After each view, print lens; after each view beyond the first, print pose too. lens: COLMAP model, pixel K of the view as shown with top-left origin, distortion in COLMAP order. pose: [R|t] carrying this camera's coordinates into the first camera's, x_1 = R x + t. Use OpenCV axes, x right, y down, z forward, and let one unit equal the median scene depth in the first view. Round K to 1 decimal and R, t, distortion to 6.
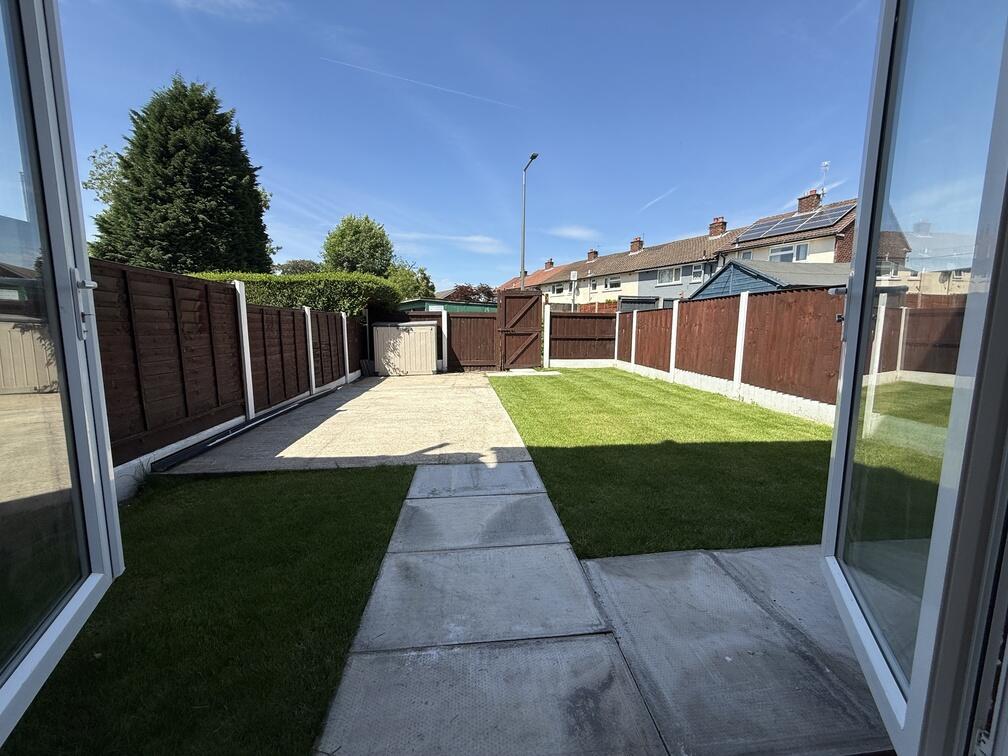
lens RADIAL K [[402.9, 0, 502.4], [0, 402.9, 376.2], [0, 0, 1]] dist [0.000302, 0.000211]
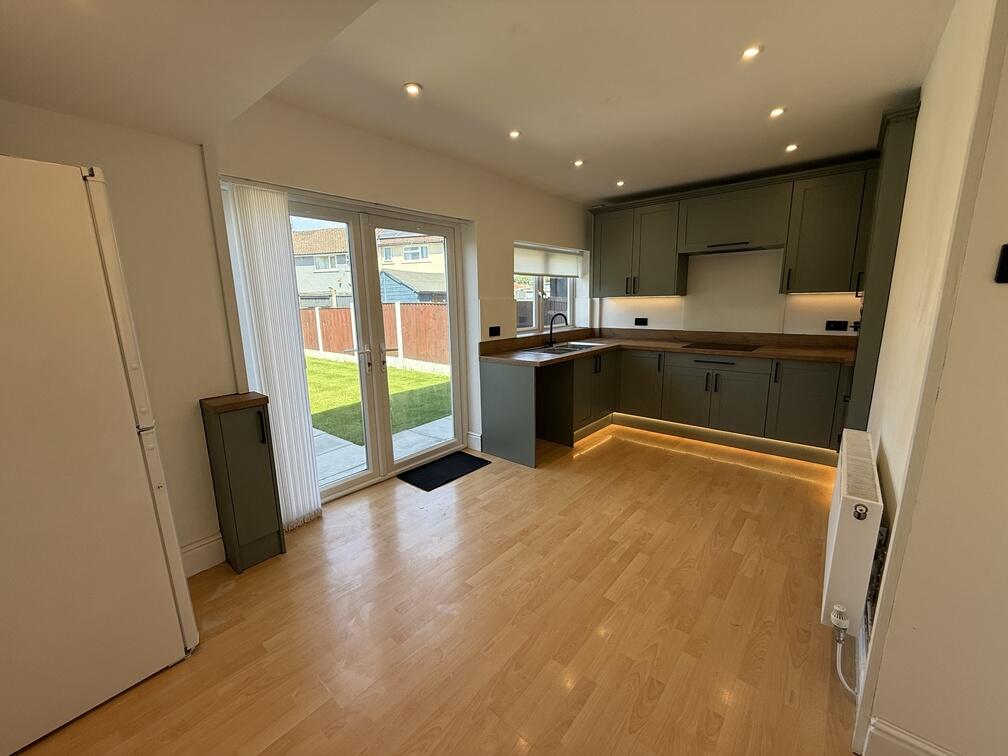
lens RADIAL K [[402.9, 0, 500.1], [0, 402.9, 378.6], [0, 0, 1]] dist [0.000302, 0.000211]
pose [[0.698470, -0.157598, 0.698071, -0.167051], [0.114099, 0.987497, 0.108775, -0.020202], [-0.706485, 0.003673, 0.707718, -0.251566]]
